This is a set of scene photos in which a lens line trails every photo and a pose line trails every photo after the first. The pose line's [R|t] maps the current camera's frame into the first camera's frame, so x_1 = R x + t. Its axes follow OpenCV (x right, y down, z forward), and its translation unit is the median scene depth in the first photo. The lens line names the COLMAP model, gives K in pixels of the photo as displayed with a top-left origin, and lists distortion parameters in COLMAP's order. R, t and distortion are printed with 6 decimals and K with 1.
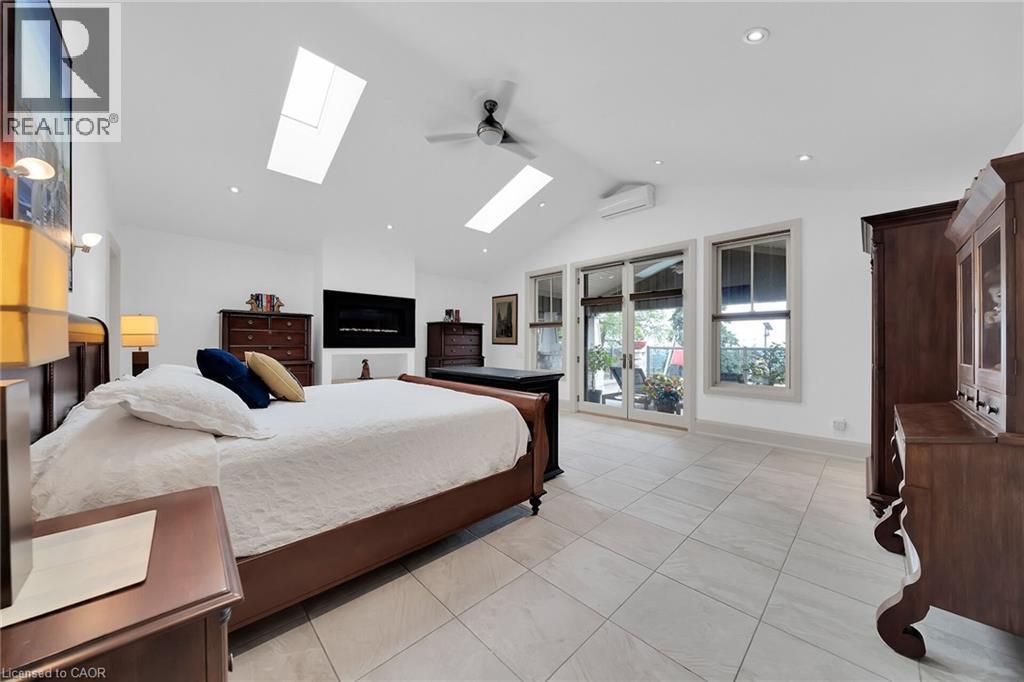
lens RADIAL K [[355.1, 0, 513.1], [0, 355.1, 344.7], [0, 0, 1]] dist [-0.000611, -0.000163]
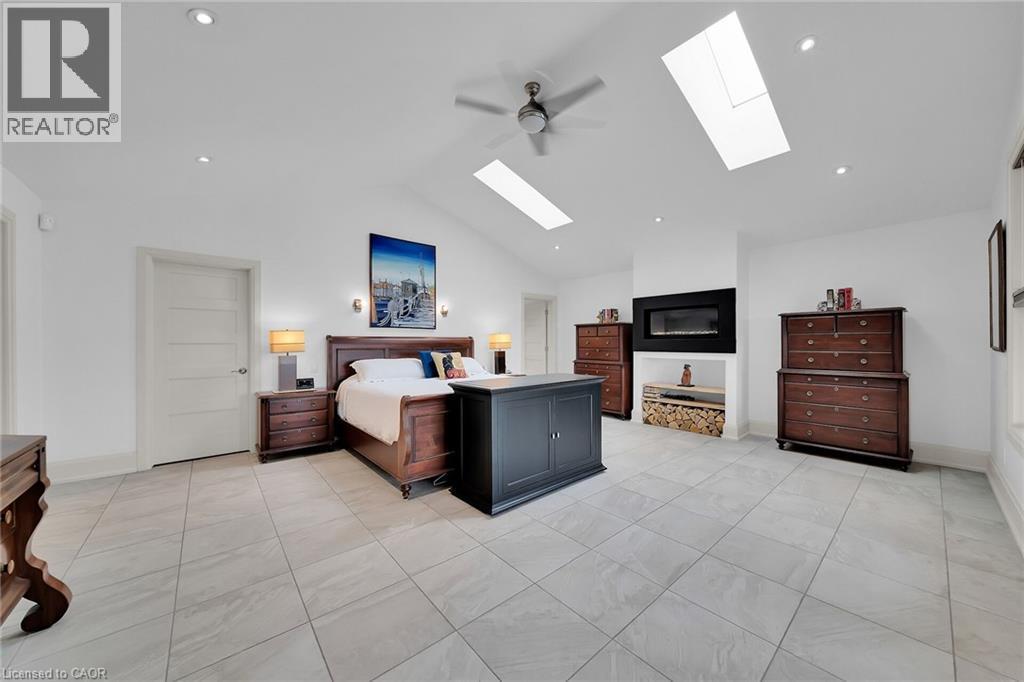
lens RADIAL K [[355.1, 0, 513.1], [0, 355.1, 344.7], [0, 0, 1]] dist [-0.000611, -0.000163]
pose [[-0.064390, -0.002180, -0.997922, 0.711477], [-0.001058, 0.999997, -0.002116, -0.009930], [0.997924, 0.000919, -0.064393, 0.853732]]
